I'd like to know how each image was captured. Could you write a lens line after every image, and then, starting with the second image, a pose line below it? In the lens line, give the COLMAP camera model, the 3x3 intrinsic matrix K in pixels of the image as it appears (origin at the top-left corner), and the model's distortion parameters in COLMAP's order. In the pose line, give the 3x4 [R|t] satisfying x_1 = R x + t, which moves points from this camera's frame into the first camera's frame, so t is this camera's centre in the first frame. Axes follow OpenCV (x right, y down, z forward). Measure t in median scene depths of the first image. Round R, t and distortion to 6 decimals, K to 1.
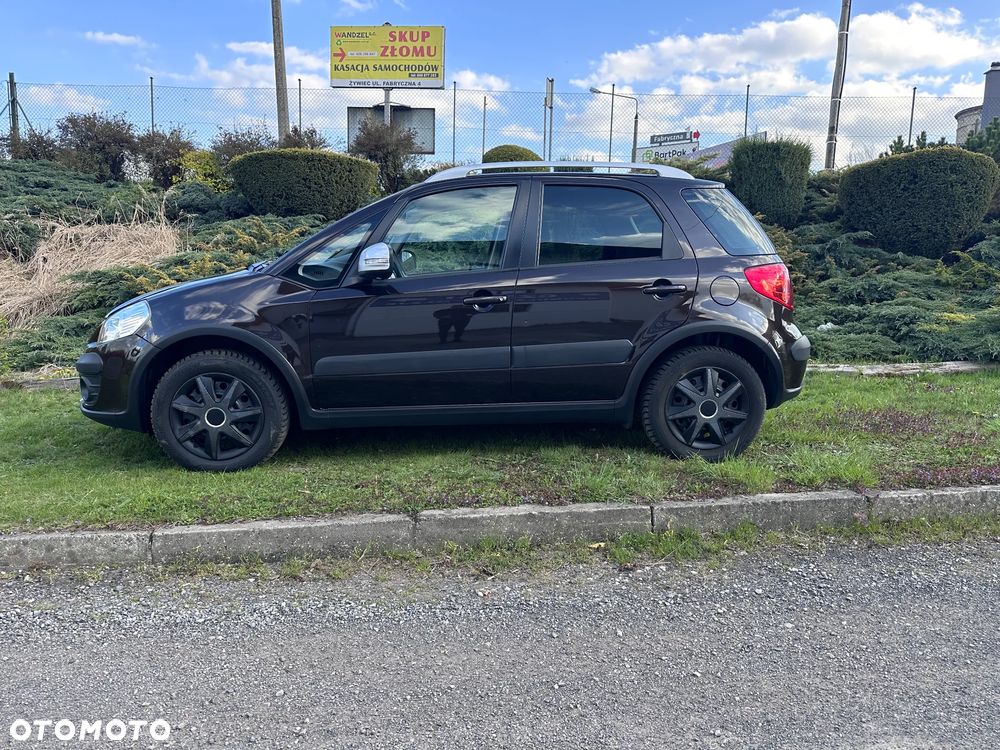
lens RADIAL K [[705.2, 0, 500.2], [0, 705.2, 372.5], [0, 0, 1]] dist [0.031272, -0.037619]
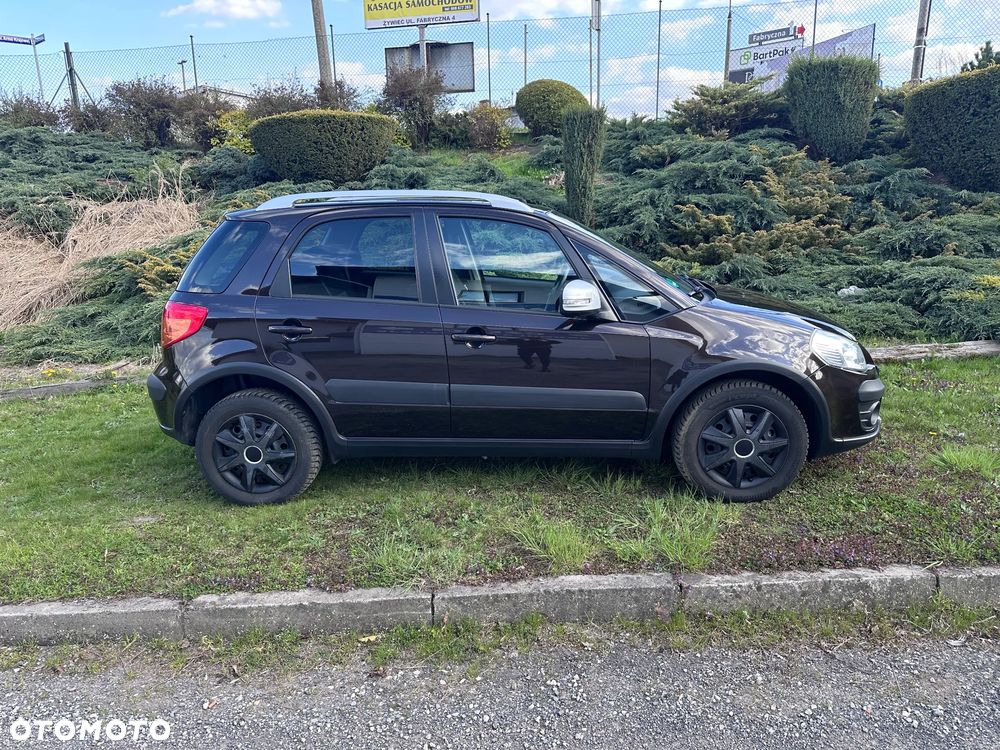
lens RADIAL K [[705.2, 0, 500.2], [0, 705.2, 372.5], [0, 0, 1]] dist [0.031272, -0.037619]
pose [[0.987855, -0.011602, -0.154948, 0.165989], [0.029218, 0.993290, 0.111902, -0.075993], [0.152609, -0.115070, 0.981565, 0.045368]]
